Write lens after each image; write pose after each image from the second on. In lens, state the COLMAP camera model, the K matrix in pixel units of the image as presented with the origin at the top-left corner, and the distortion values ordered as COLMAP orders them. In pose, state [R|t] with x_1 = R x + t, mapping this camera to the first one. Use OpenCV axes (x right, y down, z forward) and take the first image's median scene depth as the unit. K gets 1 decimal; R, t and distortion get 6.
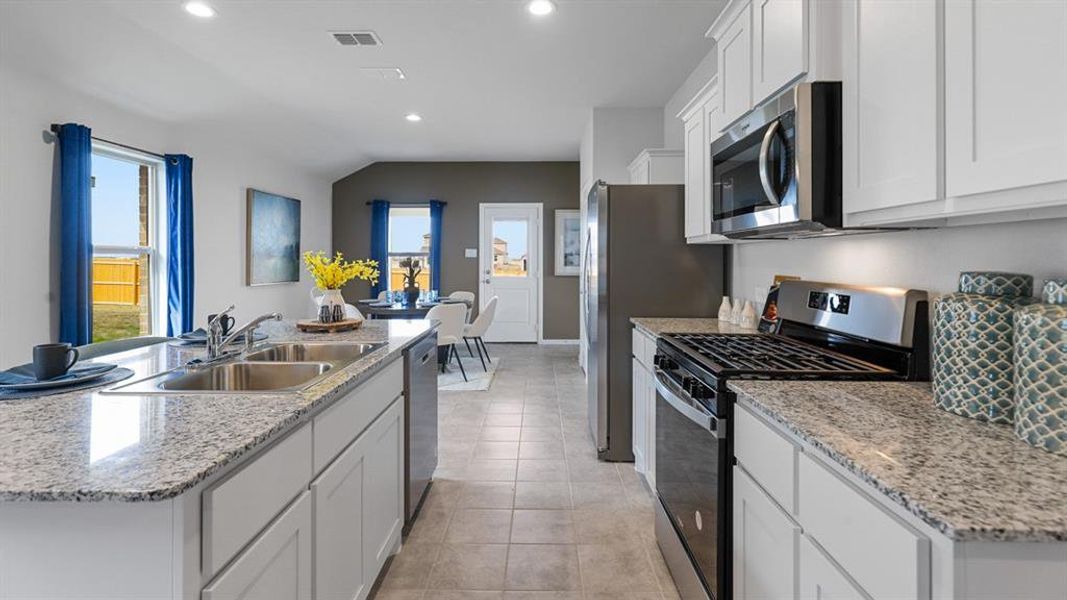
lens RADIAL K [[482.2, 0, 533.6], [0, 482.2, 258.0], [0, 0, 1]] dist [-0.002101, 0.000249]
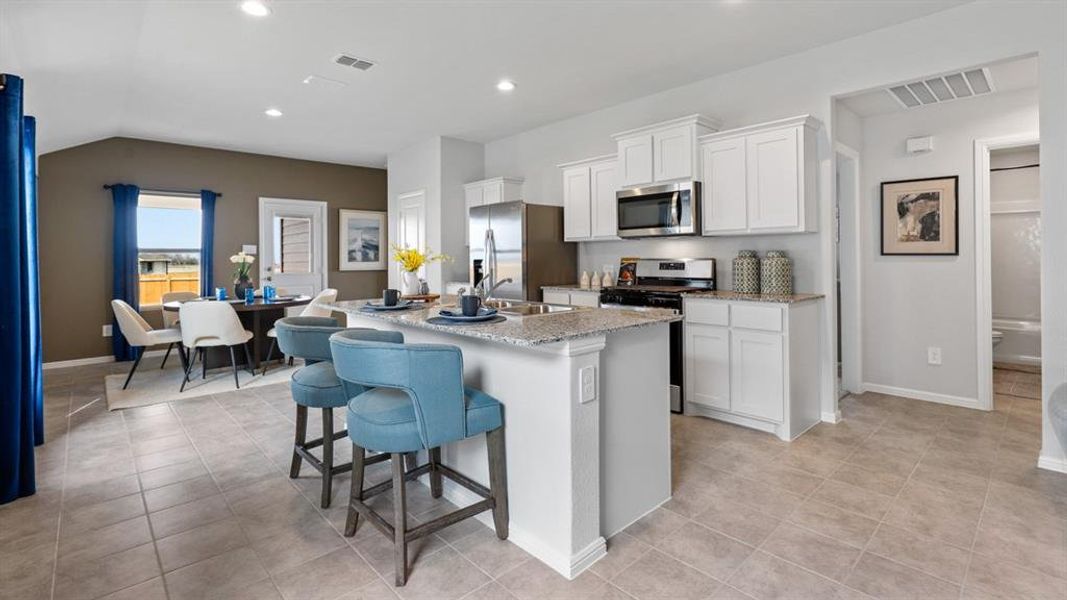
lens RADIAL K [[482.2, 0, 533.6], [0, 482.2, 258.0], [0, 0, 1]] dist [-0.002101, 0.000249]
pose [[0.722004, -0.009782, 0.691820, -0.721823], [0.010307, 0.999941, 0.003383, 0.016630], [-0.691812, 0.004688, 0.722062, -0.119727]]
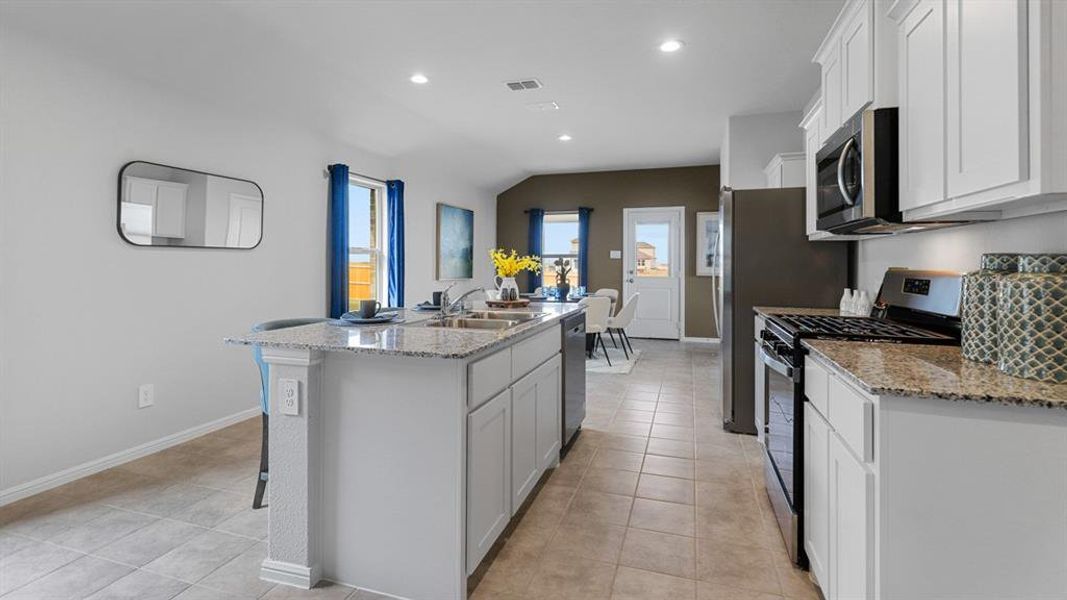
lens RADIAL K [[482.2, 0, 533.6], [0, 482.2, 258.0], [0, 0, 1]] dist [-0.002101, 0.000249]
pose [[0.954553, -0.001449, -0.298038, 0.034639], [-0.001496, 0.999952, -0.009653, 0.016441], [0.298038, 0.009661, 0.954505, -0.181843]]
